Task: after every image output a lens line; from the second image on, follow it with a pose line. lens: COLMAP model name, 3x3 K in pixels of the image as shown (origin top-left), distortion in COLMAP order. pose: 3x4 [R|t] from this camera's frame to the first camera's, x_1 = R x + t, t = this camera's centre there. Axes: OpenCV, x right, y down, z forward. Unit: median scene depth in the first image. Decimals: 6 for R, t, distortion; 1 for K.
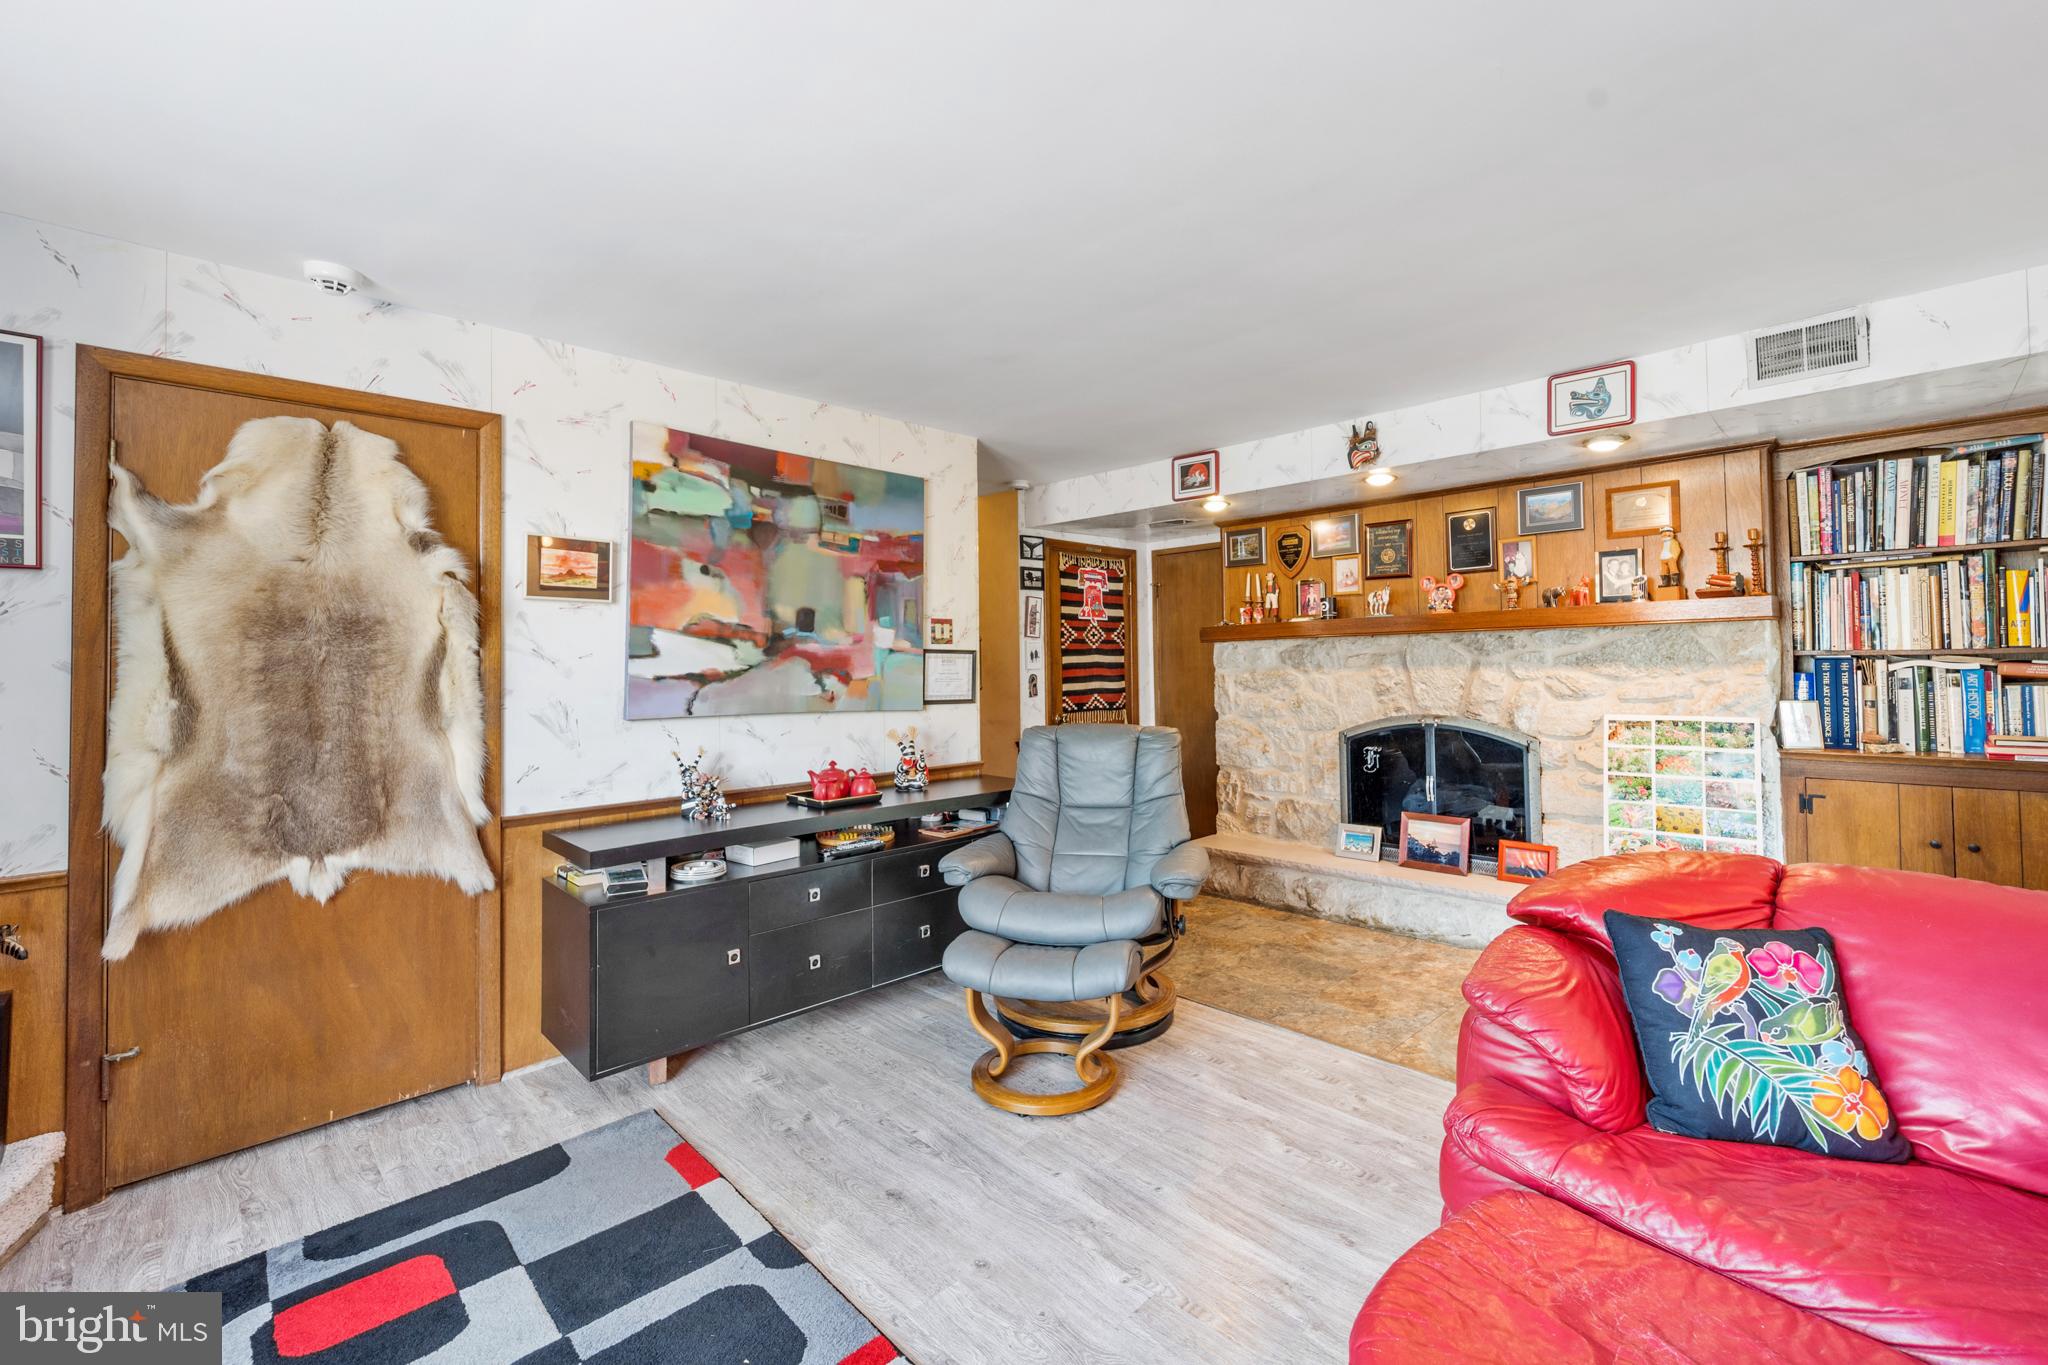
lens RADIAL K [[849.7, 0, 1021.8], [0, 849.7, 672.0], [0, 0, 1]] dist [-0.003536, -0.000215]
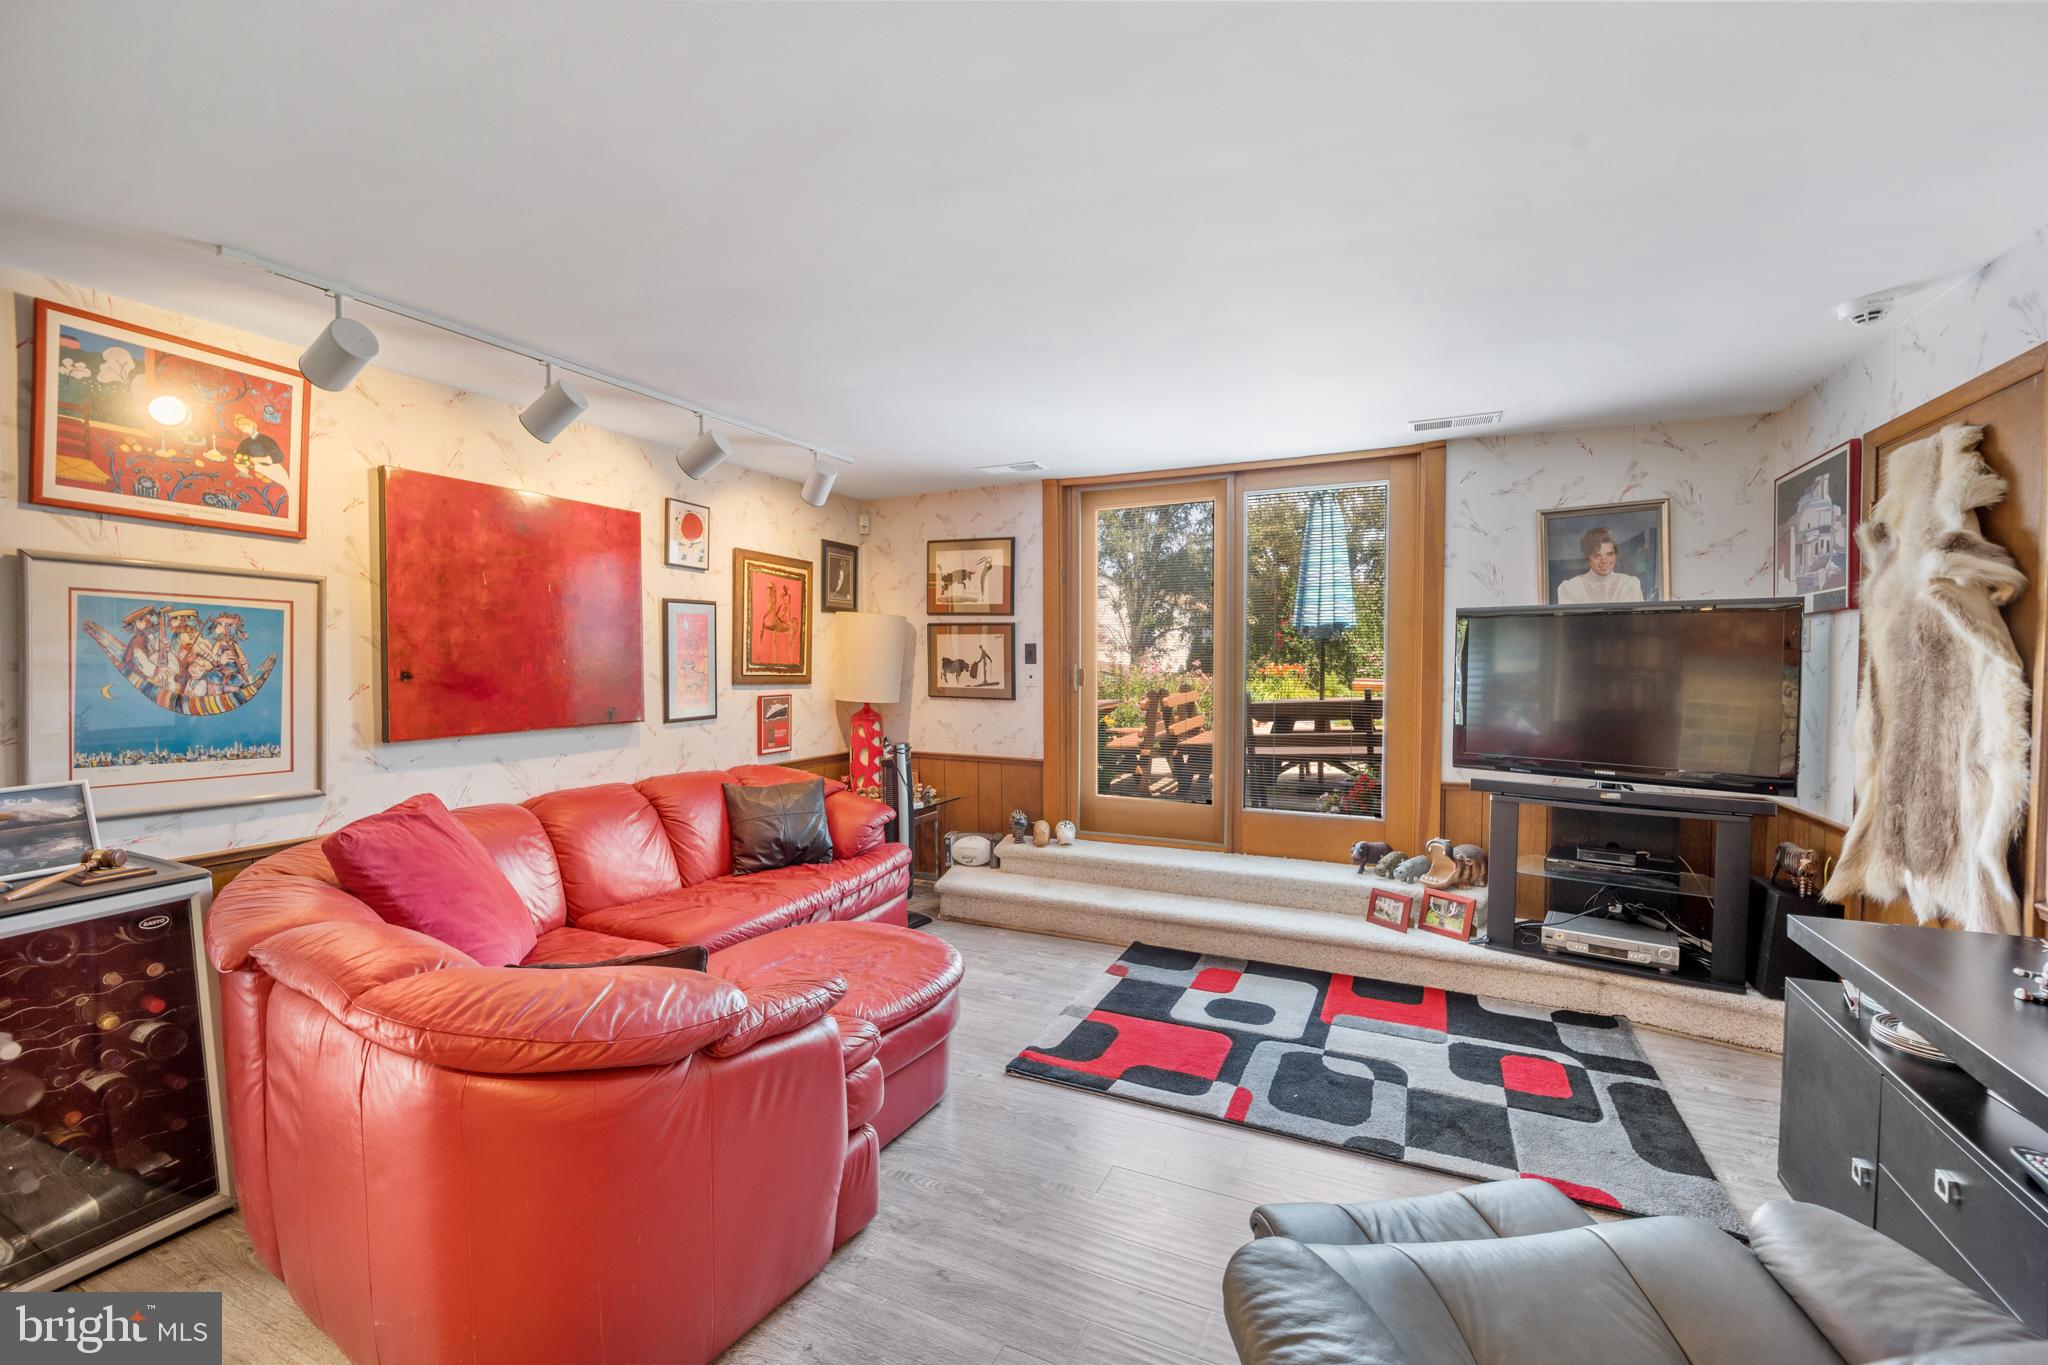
lens RADIAL K [[849.7, 0, 1021.8], [0, 849.7, 672.0], [0, 0, 1]] dist [-0.003536, -0.000215]
pose [[-0.936632, 0.015687, -0.349965, 0.641004], [0.004359, 0.999441, 0.033134, -0.076440], [0.350289, 0.029509, -0.936177, 1.974276]]
